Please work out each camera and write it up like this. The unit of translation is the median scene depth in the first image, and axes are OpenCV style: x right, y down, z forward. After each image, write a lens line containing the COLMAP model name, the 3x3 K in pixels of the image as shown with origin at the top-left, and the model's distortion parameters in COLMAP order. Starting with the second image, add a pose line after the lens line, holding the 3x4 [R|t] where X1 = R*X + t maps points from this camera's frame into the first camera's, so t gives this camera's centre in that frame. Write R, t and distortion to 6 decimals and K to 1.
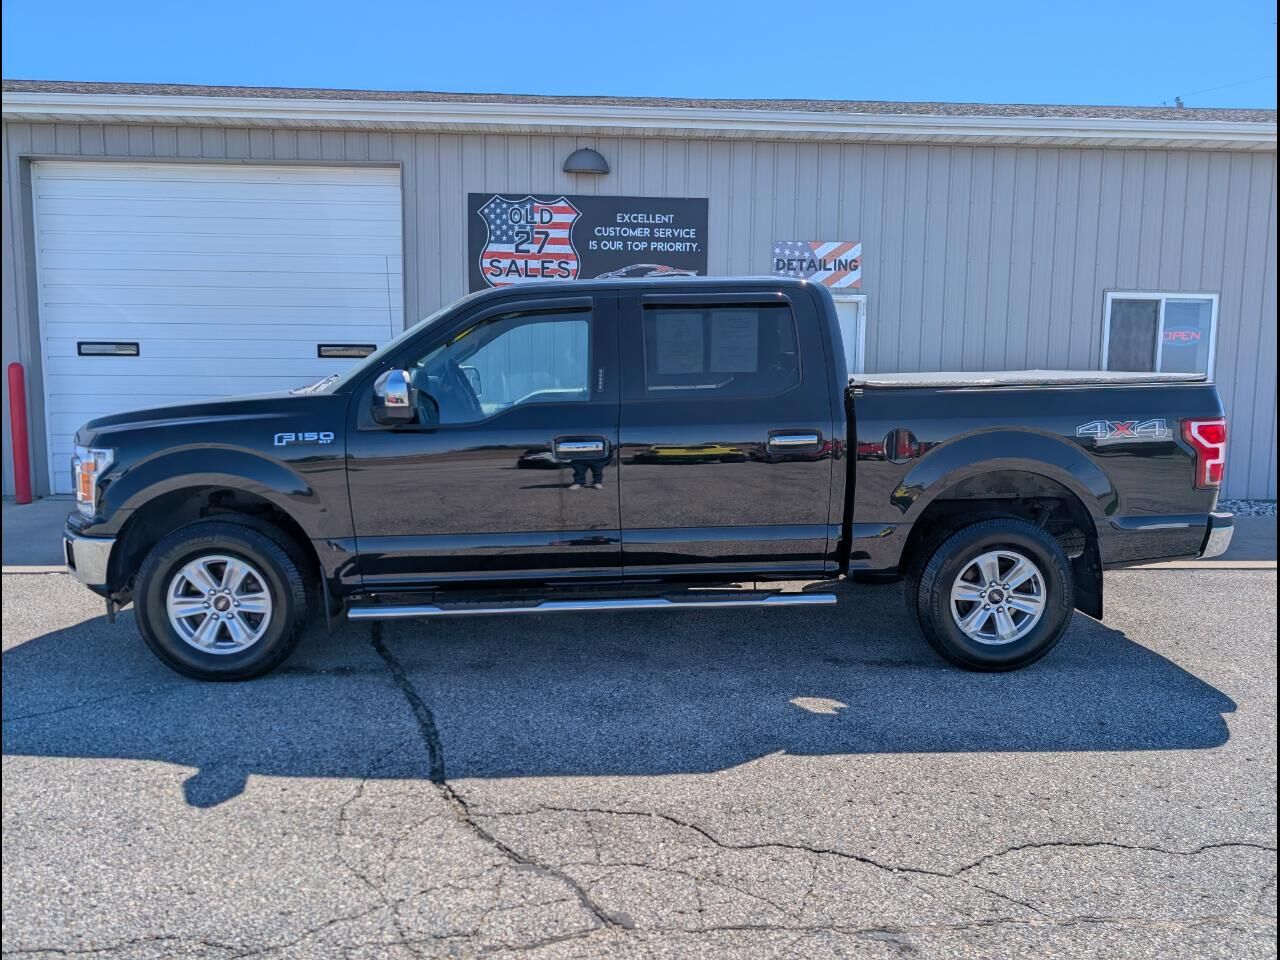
lens RADIAL K [[900.6, 0, 632.8], [0, 900.6, 472.1], [0, 0, 1]] dist [0.008645, -0.004547]
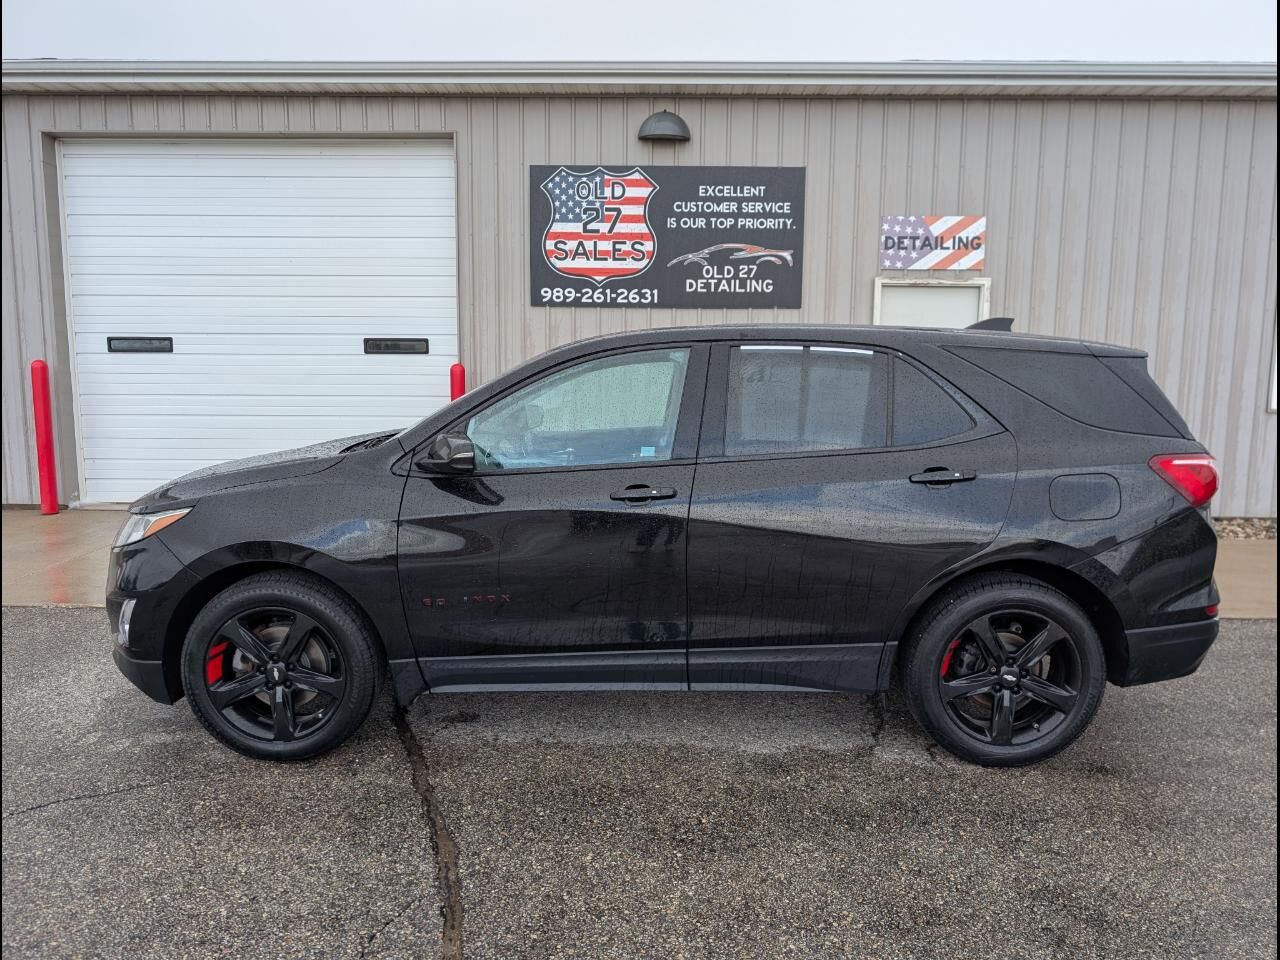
lens RADIAL K [[900.8, 0, 642.1], [0, 900.8, 487.1], [0, 0, 1]] dist [0.006133, -0.005271]
pose [[0.997517, 0.007886, -0.069987, -0.009617], [-0.006087, 0.999646, 0.025883, -0.019001], [0.070166, -0.025393, 0.997212, 0.122980]]
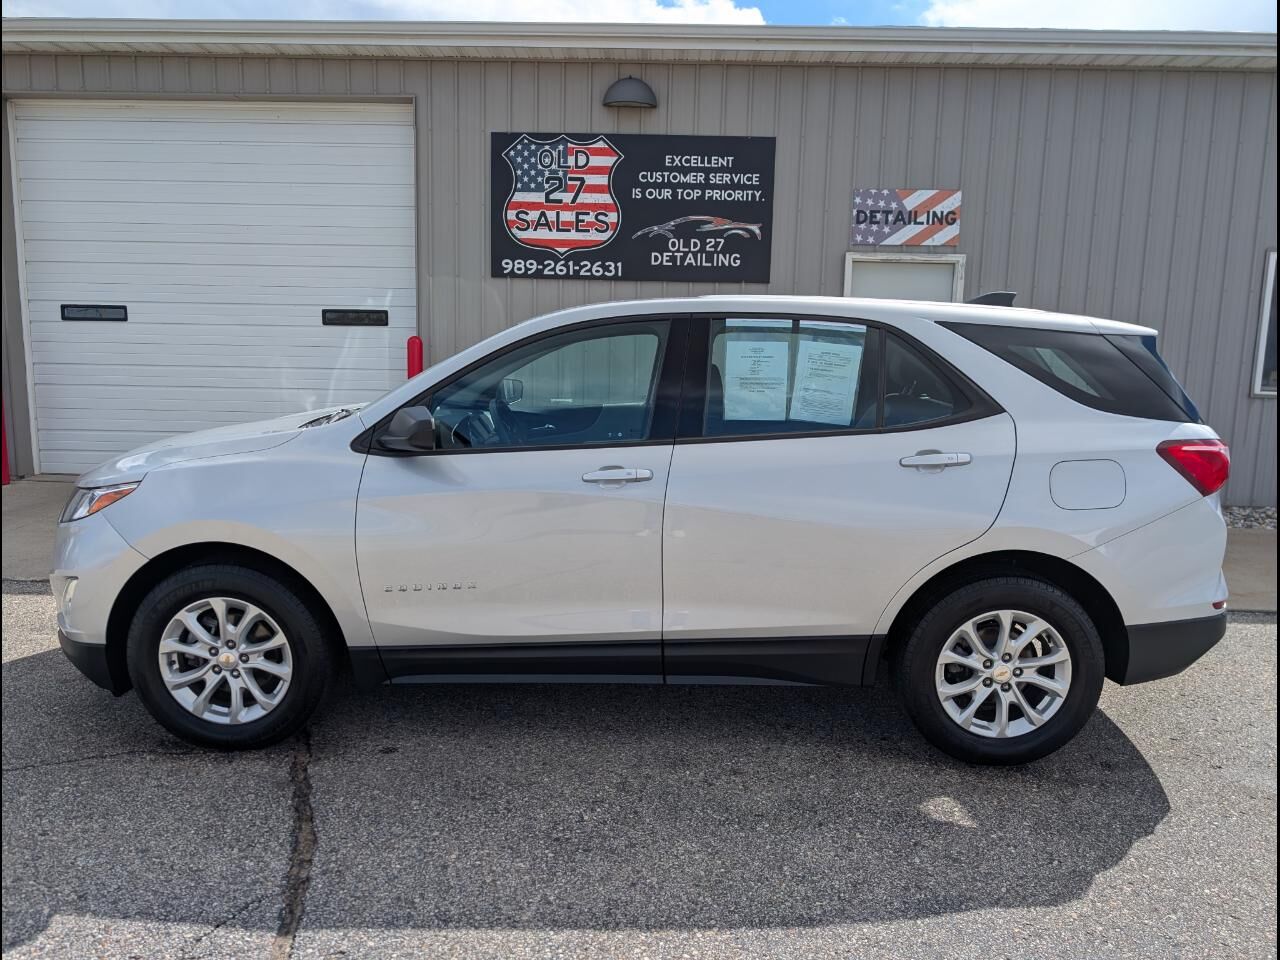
lens RADIAL K [[902.8, 0, 640.0], [0, 902.8, 480.0], [0, 0, 1]] dist [0.005037, -0.003058]
pose [[0.996737, 0.022492, -0.077525, 0.030896], [-0.019424, 0.999007, 0.040105, -0.017632], [0.078350, -0.038468, 0.996183, 0.146514]]
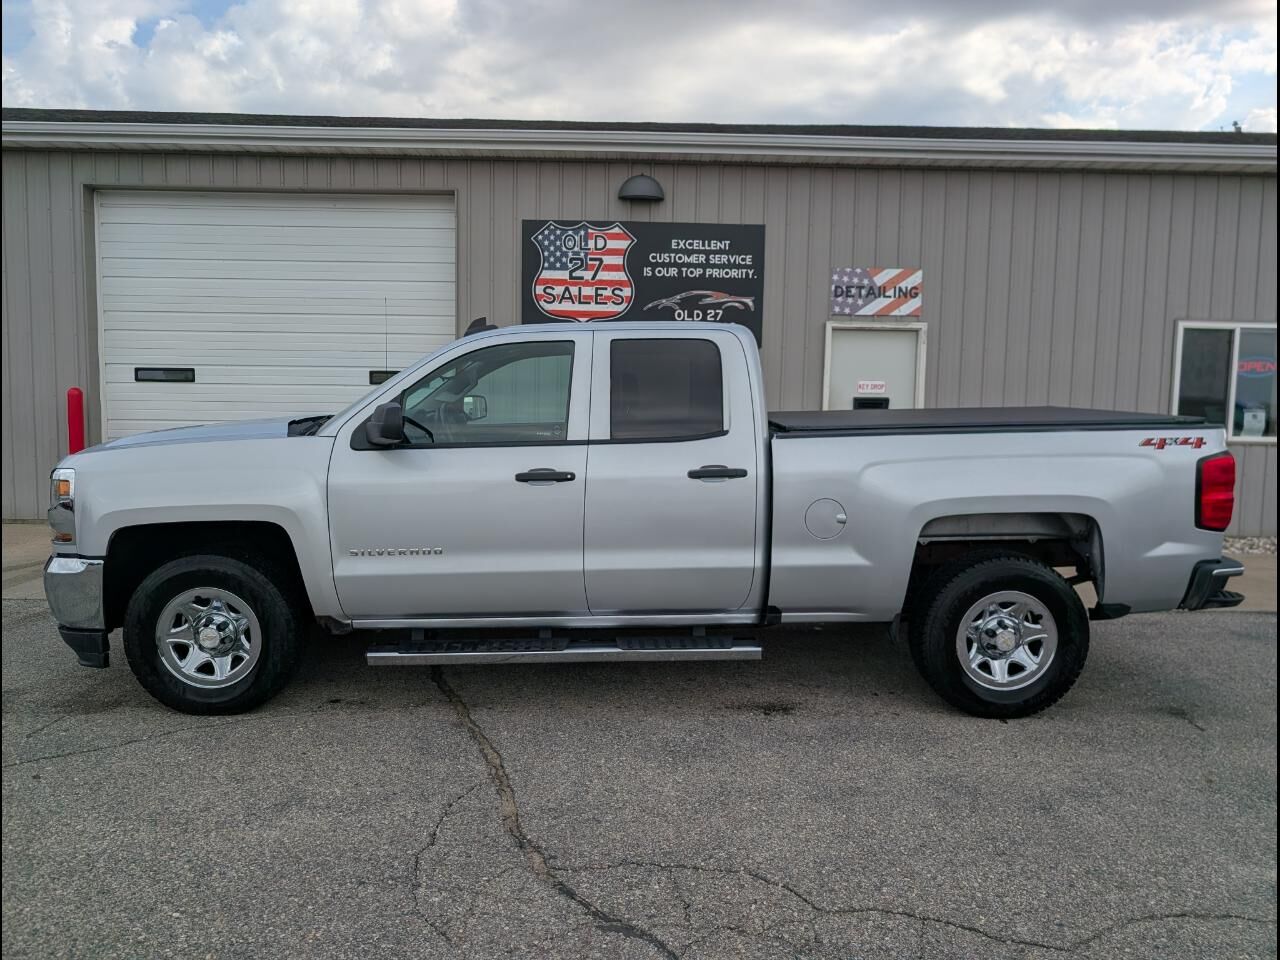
lens RADIAL K [[905.3, 0, 632.9], [0, 905.3, 486.2], [0, 0, 1]] dist [0.001151, -0.002268]
pose [[0.999218, 0.009597, -0.038353, -0.019849], [-0.010119, 0.999859, -0.013426, -0.003954], [0.038219, 0.013804, 0.999174, 0.013481]]
